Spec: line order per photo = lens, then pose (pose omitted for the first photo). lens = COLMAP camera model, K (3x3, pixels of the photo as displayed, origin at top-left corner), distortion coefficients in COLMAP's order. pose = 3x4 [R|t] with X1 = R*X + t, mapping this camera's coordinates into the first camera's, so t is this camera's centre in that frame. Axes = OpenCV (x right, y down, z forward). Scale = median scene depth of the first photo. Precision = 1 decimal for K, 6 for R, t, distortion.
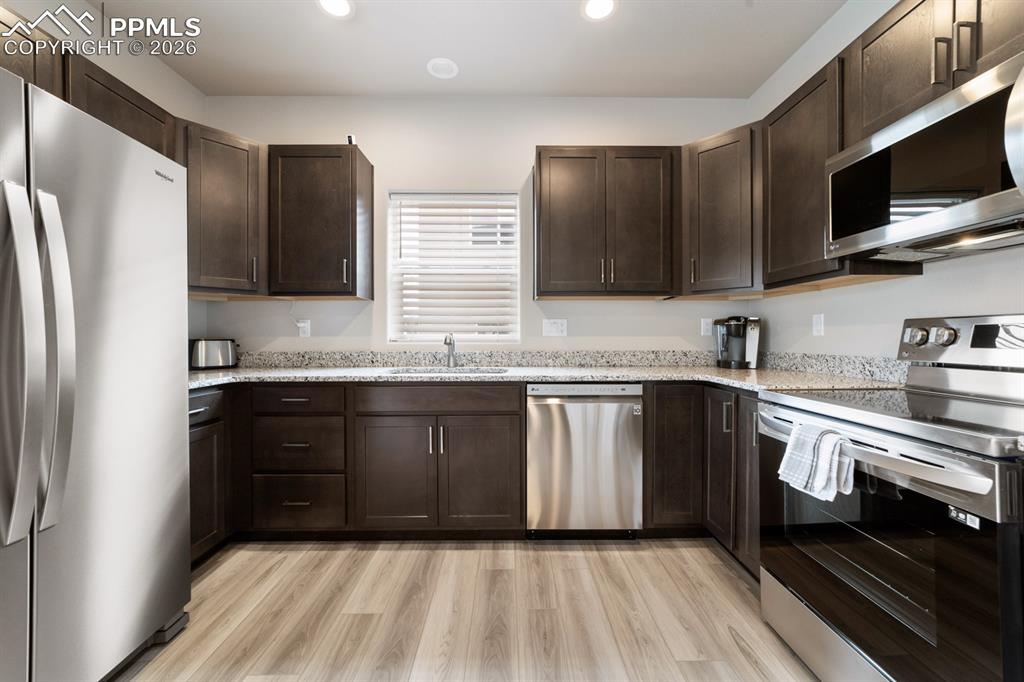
lens RADIAL K [[386.4, 0, 519.4], [0, 386.4, 335.6], [0, 0, 1]] dist [-0.010685, 0.000725]
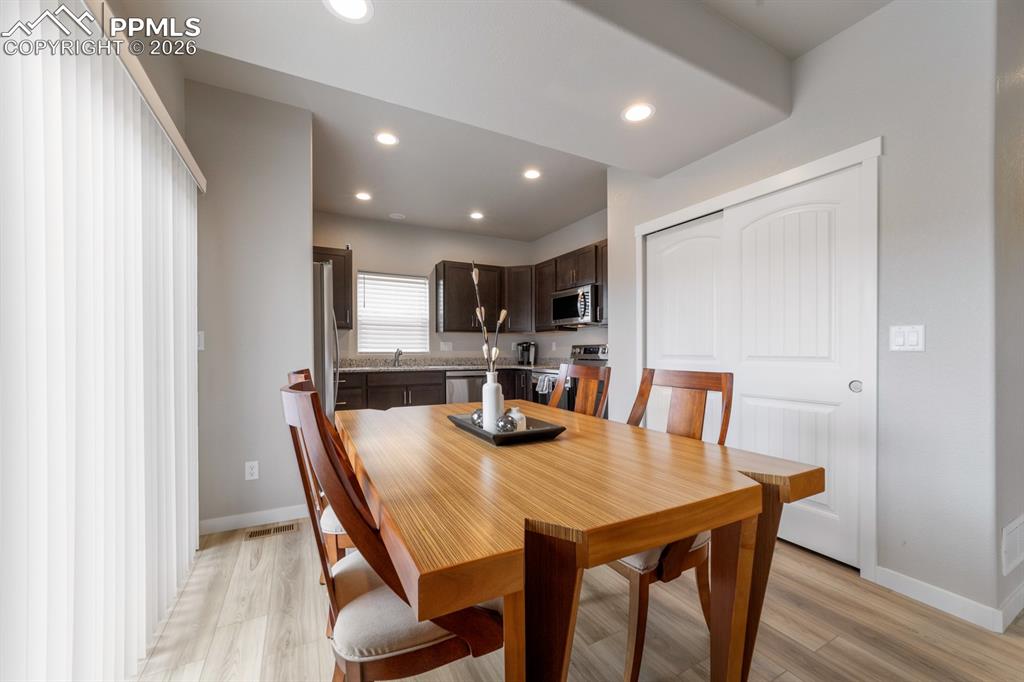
lens RADIAL K [[386.4, 0, 509.0], [0, 386.4, 349.0], [0, 0, 1]] dist [-0.010685, 0.000725]
pose [[0.894216, 0.002527, 0.447629, -0.580004], [-0.002987, 0.999995, 0.000322, -0.008676], [-0.447627, -0.001625, 0.894219, -1.053506]]
